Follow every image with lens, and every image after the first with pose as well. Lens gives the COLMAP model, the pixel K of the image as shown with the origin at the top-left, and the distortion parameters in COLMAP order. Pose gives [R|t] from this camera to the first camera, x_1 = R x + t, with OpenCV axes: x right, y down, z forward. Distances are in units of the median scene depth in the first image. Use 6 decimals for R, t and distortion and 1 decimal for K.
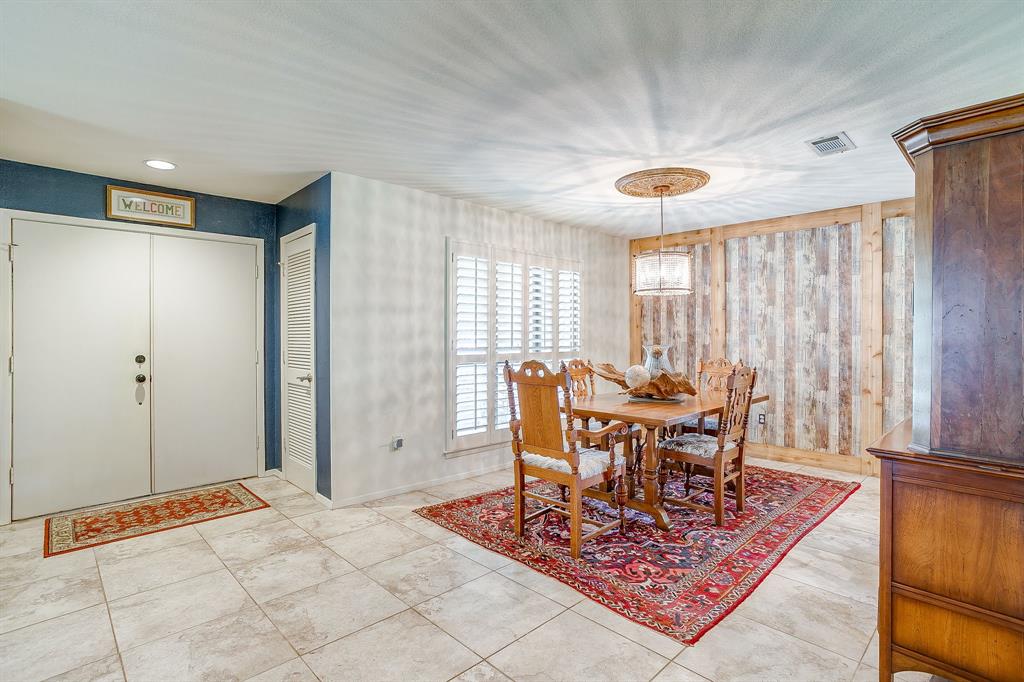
lens RADIAL K [[496.0, 0, 509.8], [0, 496.0, 334.4], [0, 0, 1]] dist [-0.028776, 0.010202]
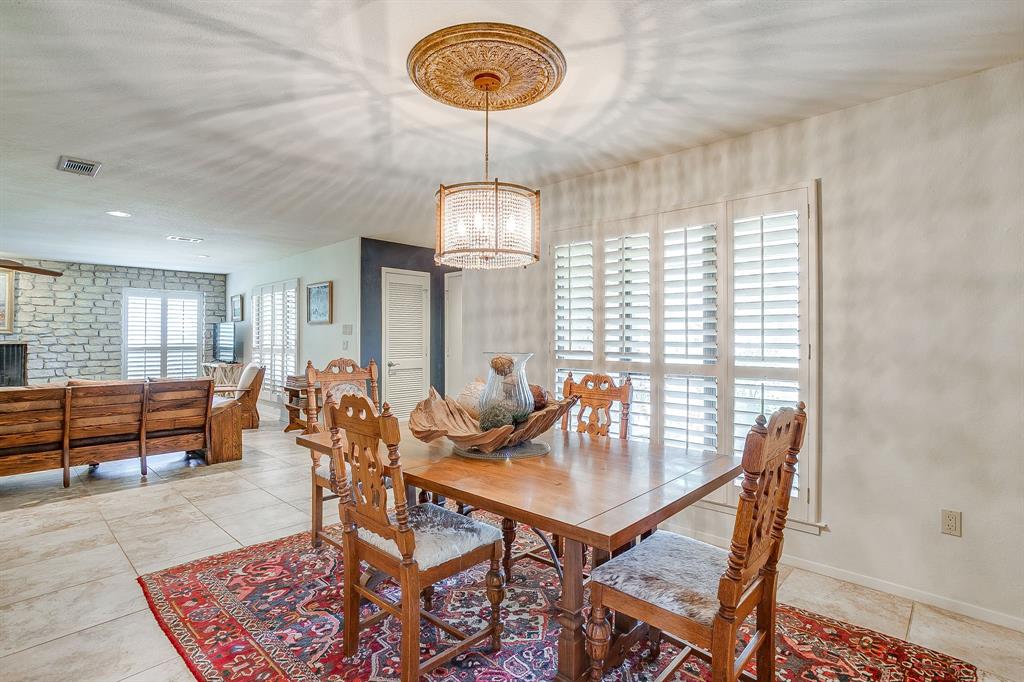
lens RADIAL K [[496.0, 0, 515.0], [0, 496.0, 335.1], [0, 0, 1]] dist [-0.028776, 0.010202]
pose [[0.052510, -0.001204, -0.998620, 1.091685], [0.001147, 0.999999, -0.001146, 0.001178], [0.998620, -0.001085, 0.052512, 1.235732]]
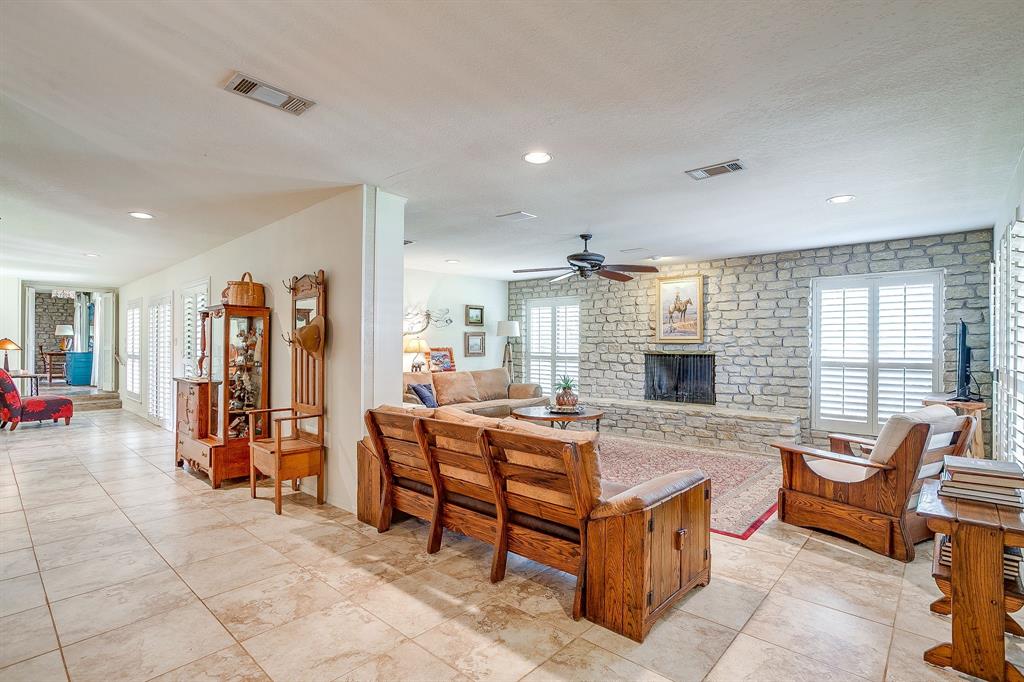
lens RADIAL K [[496.0, 0, 508.7], [0, 496.0, 345.0], [0, 0, 1]] dist [-0.028776, 0.010202]
pose [[-0.997509, 0.001077, -0.070537, -0.400439], [0.001181, 0.999998, -0.001432, -0.000747], [0.070535, -0.001511, -0.997508, 1.072706]]
